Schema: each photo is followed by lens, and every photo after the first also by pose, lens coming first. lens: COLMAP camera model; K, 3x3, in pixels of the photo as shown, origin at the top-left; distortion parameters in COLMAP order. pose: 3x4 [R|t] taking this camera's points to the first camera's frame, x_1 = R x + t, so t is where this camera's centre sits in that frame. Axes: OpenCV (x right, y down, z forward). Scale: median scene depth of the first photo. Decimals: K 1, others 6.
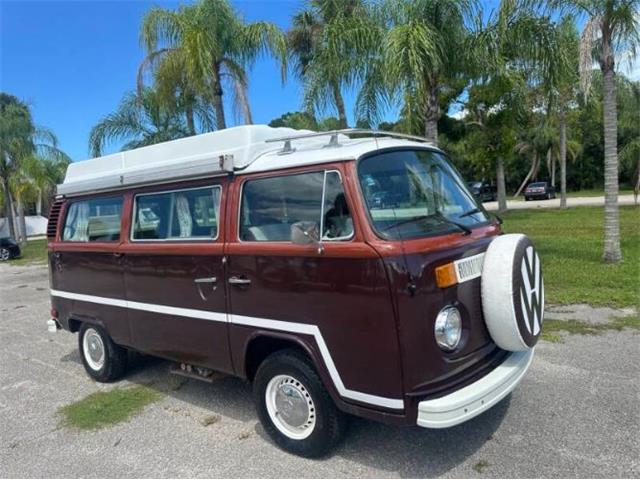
lens RADIAL K [[457.5, 0, 320.0], [0, 457.5, 240.0], [0, 0, 1]] dist [0.100137, -0.152737]
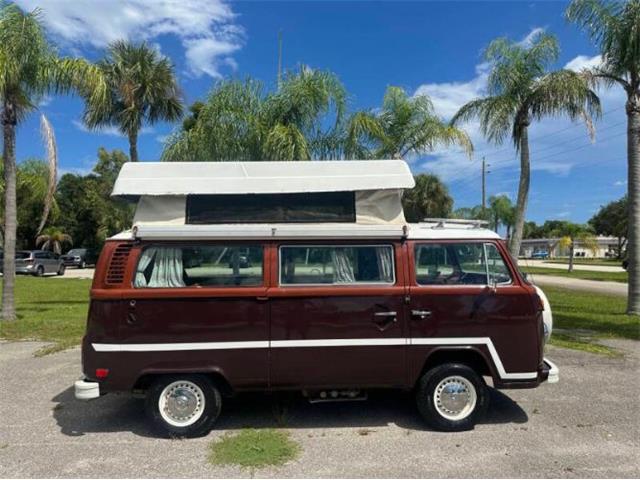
lens RADIAL K [[457.5, 0, 320.0], [0, 457.5, 240.0], [0, 0, 1]] dist [0.100137, -0.152737]
pose [[0.756955, 0.086826, 0.647673, -1.342637], [0.005821, 0.990198, -0.139548, 0.060562], [-0.653441, 0.109401, 0.749030, 0.102966]]
